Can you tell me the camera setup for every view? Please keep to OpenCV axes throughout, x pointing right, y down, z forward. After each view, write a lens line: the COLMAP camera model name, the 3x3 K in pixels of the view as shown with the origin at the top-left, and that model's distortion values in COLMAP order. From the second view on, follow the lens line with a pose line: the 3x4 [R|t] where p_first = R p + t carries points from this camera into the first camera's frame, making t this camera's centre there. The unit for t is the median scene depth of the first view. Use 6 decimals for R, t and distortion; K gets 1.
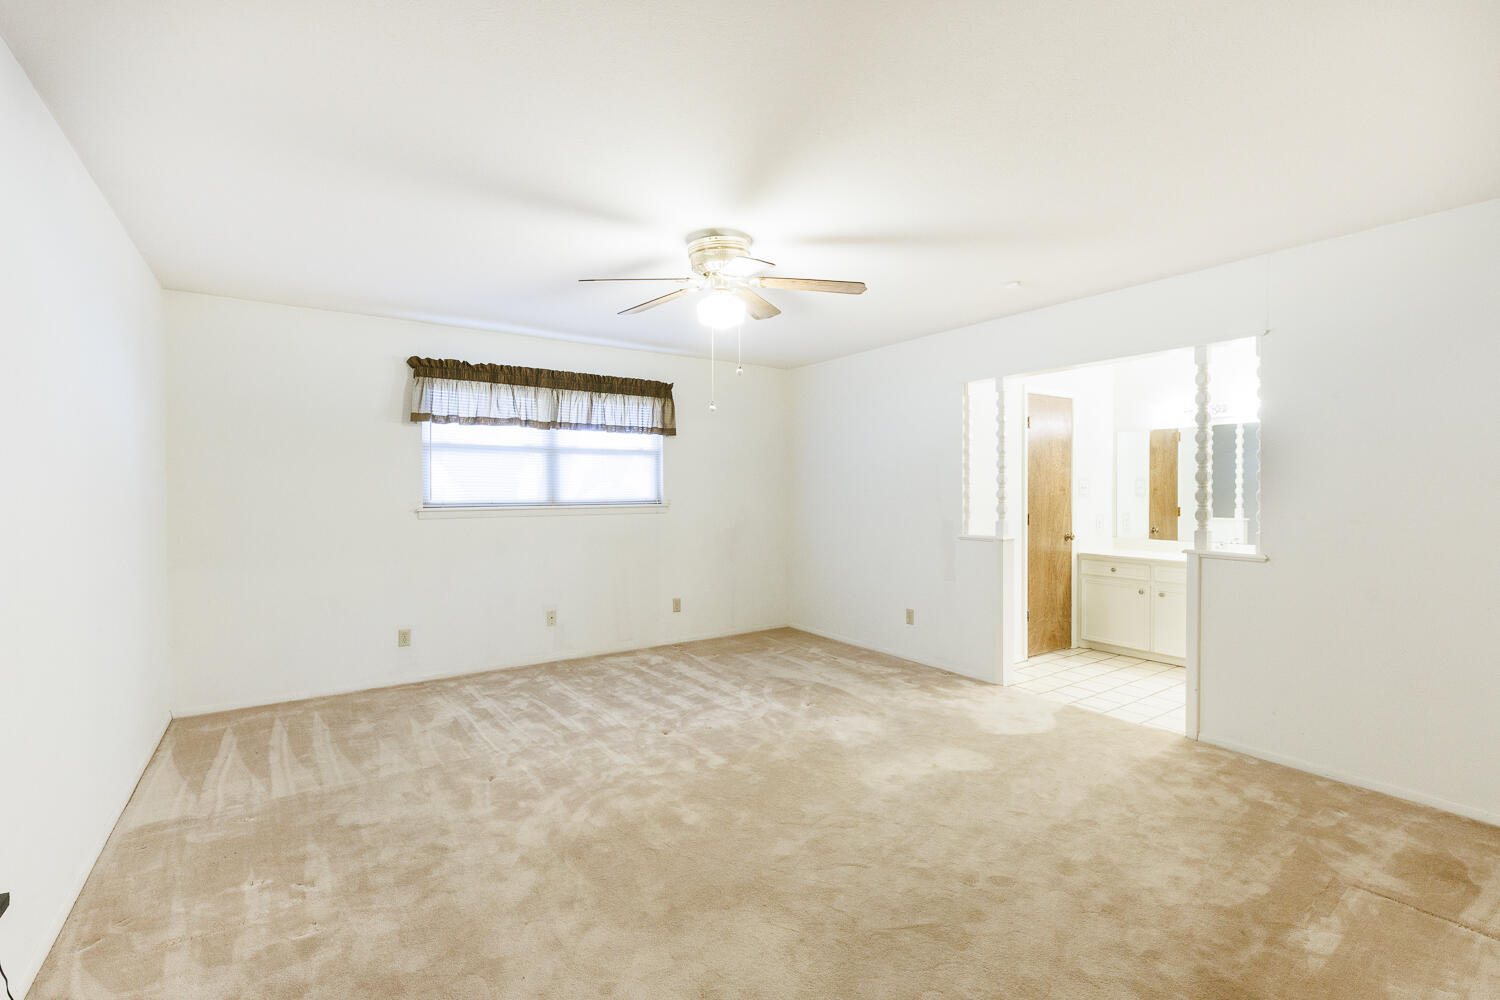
lens RADIAL K [[671.8, 0, 742.5], [0, 671.8, 499.4], [0, 0, 1]] dist [0.000145, 0.000100]
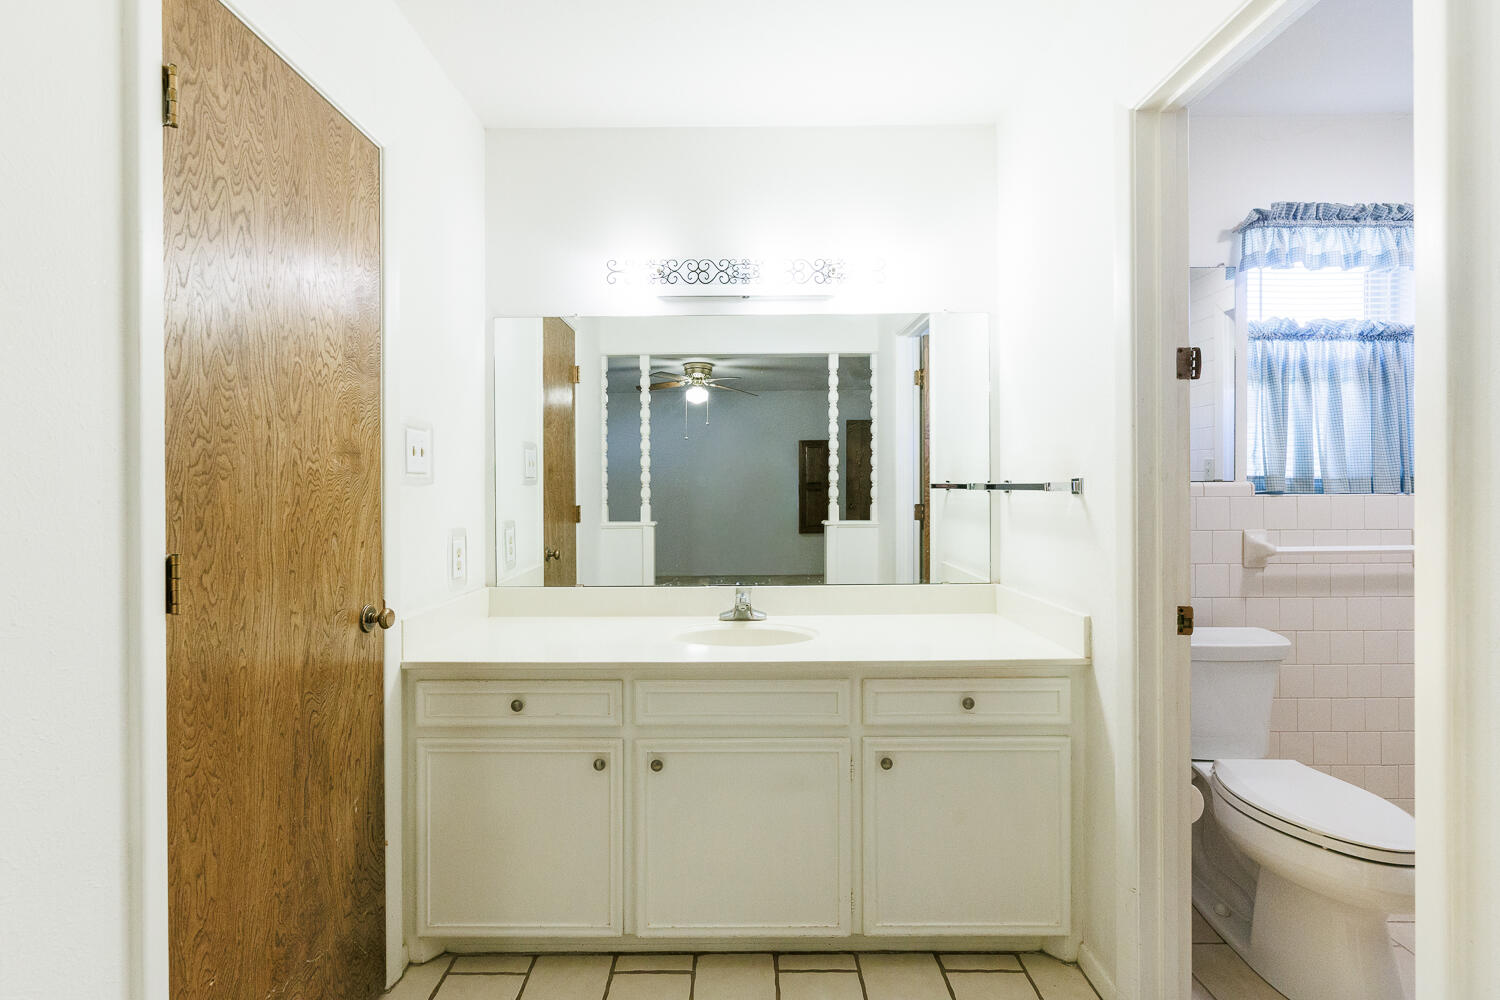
lens RADIAL K [[671.8, 0, 744.6], [0, 671.8, 493.1], [0, 0, 1]] dist [0.000145, 0.000100]
pose [[0.561023, -0.003744, 0.827791, 0.337000], [0.009891, 0.999949, -0.002181, 0.004824], [-0.827741, 0.009411, 0.561032, 0.707064]]
